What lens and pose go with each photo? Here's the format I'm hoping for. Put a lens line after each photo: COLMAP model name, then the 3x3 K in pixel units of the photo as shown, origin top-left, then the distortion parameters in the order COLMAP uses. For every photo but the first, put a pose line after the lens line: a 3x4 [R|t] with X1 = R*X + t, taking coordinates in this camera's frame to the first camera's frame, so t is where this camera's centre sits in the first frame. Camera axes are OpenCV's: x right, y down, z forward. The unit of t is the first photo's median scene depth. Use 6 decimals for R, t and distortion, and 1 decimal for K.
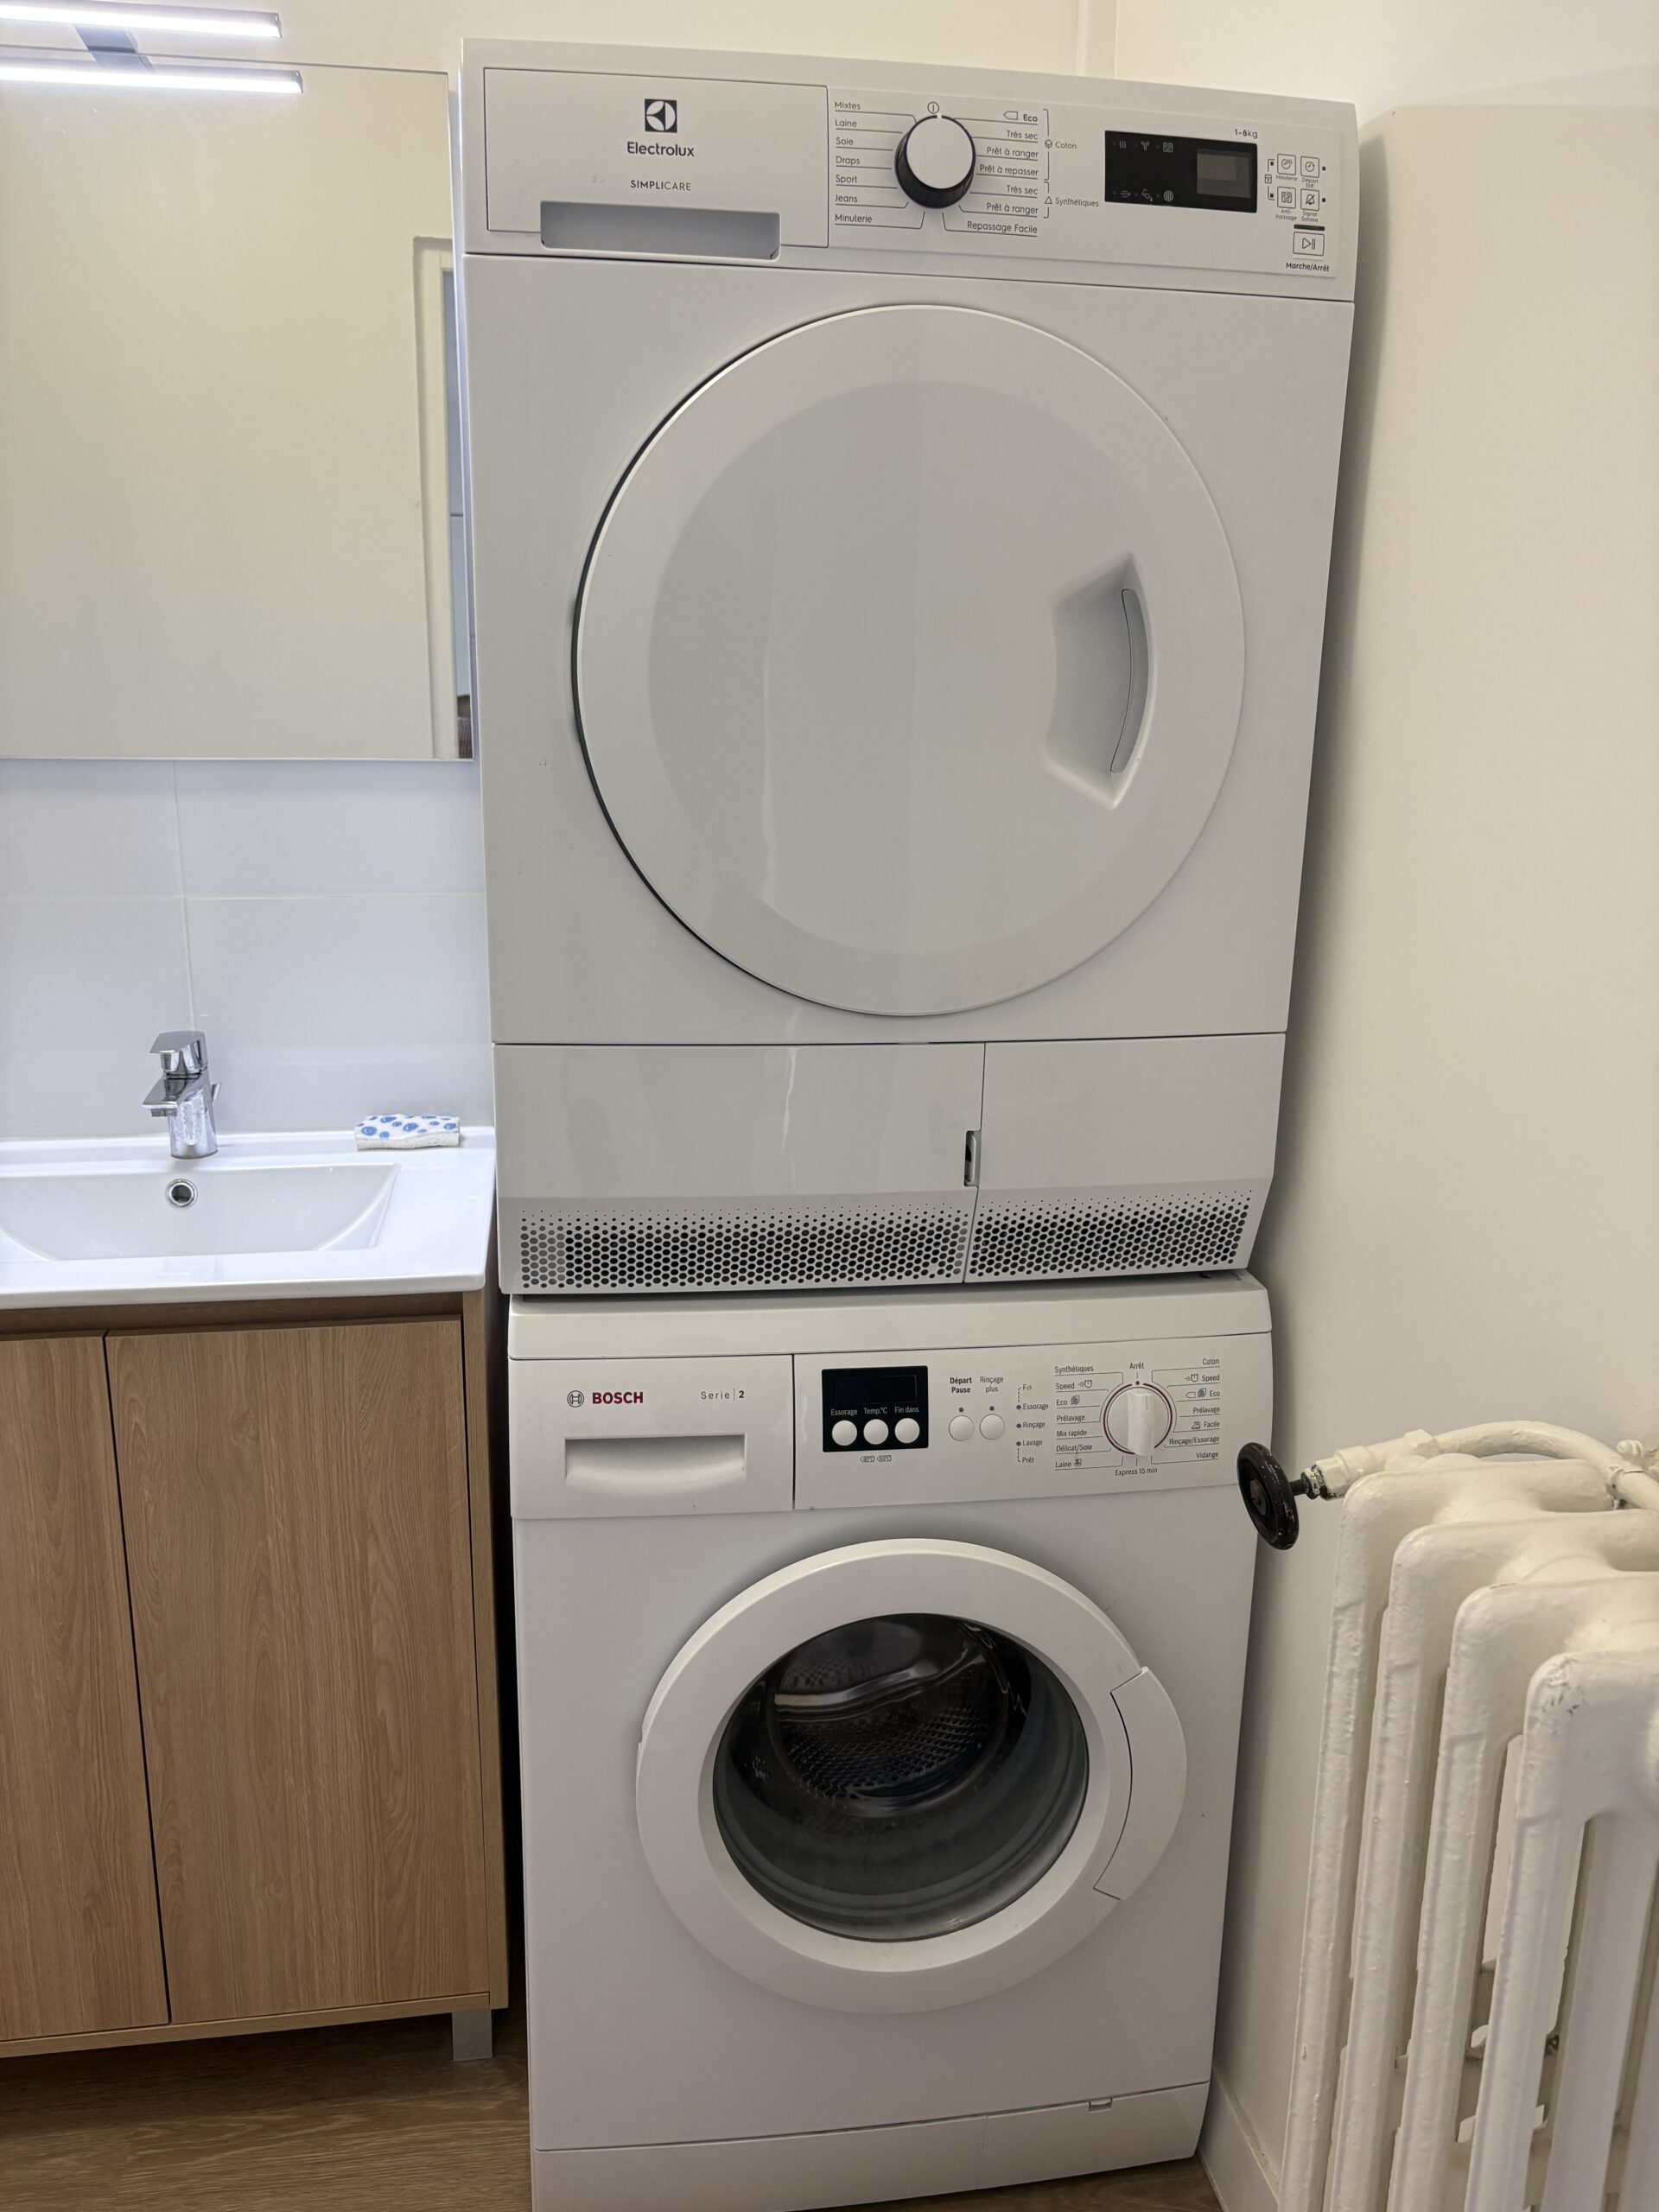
lens RADIAL K [[1902.1, 0, 829.5], [0, 1902.1, 1106.0], [0, 0, 1]] dist [-0.005134, -0.000954]
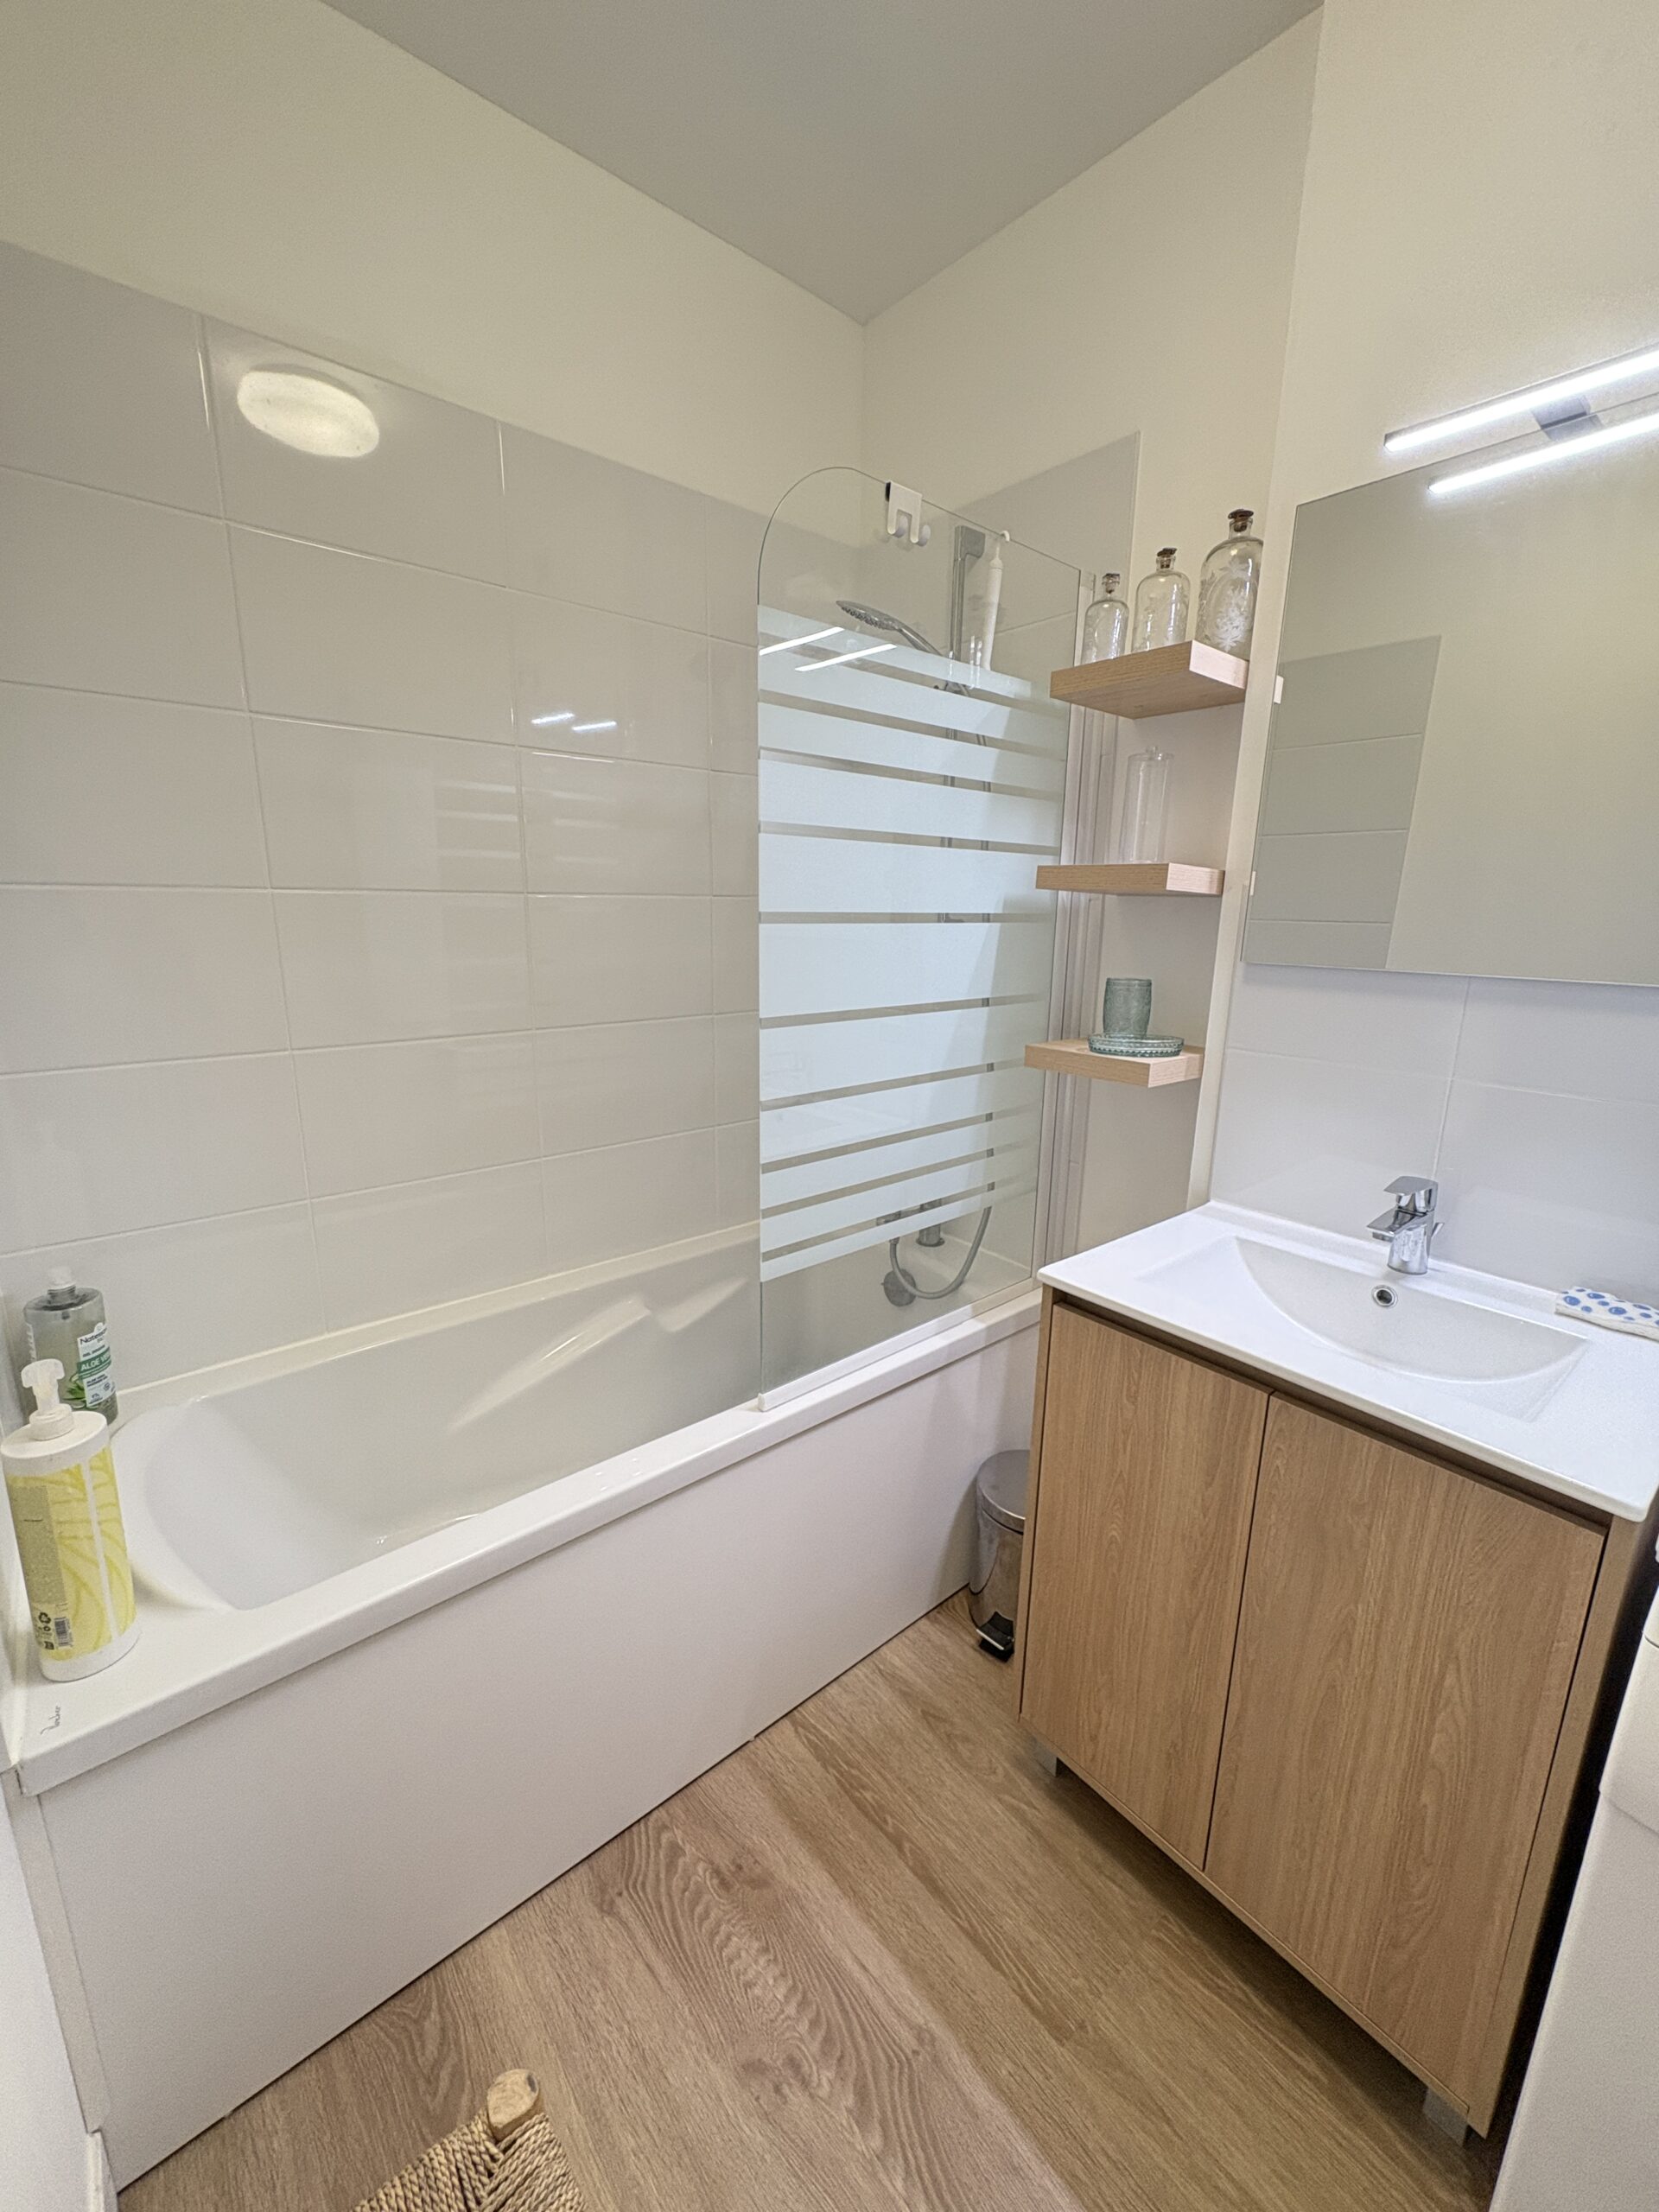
lens RADIAL K [[879.4, 0, 829.5], [0, 879.4, 1106.0], [0, 0, 1]] dist [0.003824, -0.000626]
pose [[0.523069, 0.191240, -0.830558, -0.058858], [-0.204209, 0.974237, 0.095716, -0.071694], [0.827465, 0.119541, 0.548646, 0.346396]]
